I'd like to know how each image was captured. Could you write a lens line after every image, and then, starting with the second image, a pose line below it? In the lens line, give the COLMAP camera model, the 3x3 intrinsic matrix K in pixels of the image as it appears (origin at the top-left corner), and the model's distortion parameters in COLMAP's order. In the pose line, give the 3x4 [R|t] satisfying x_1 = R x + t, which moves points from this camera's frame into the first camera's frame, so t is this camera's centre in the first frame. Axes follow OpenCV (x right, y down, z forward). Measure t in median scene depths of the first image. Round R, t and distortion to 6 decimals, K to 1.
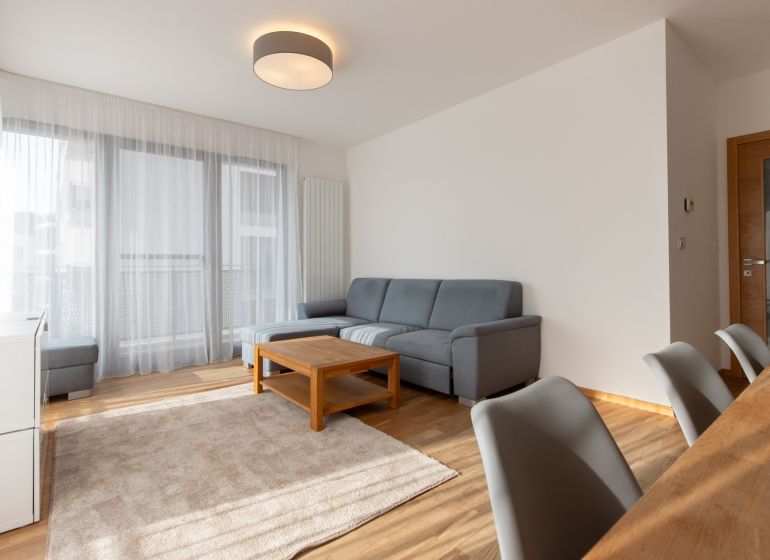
lens RADIAL K [[389.3, 0, 384.0], [0, 389.3, 262.6], [0, 0, 1]] dist [-0.000285, 0.000440]
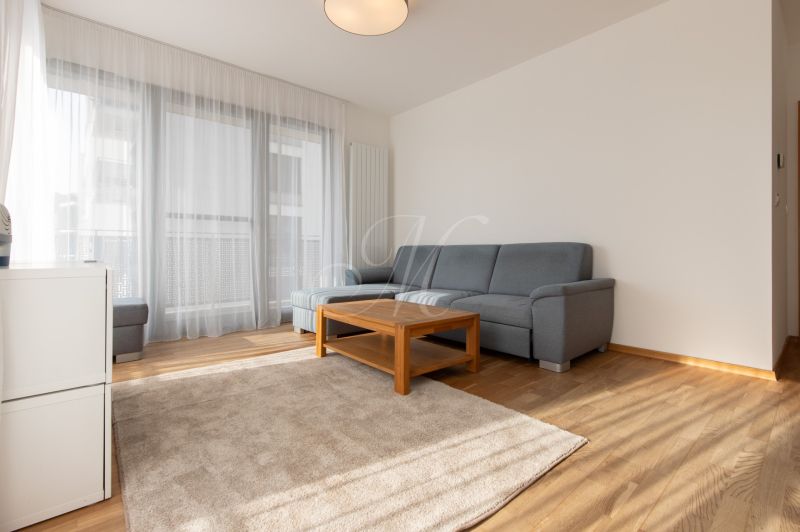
lens RADIAL K [[361.8, 0, 396.8], [0, 361.8, 253.5], [0, 0, 1]] dist [0.002103, 0.000436]
pose [[0.999734, 0.010507, 0.020515, -0.186361], [-0.010804, 0.999837, 0.014444, 0.081115], [-0.020360, -0.014662, 0.999685, 0.141907]]
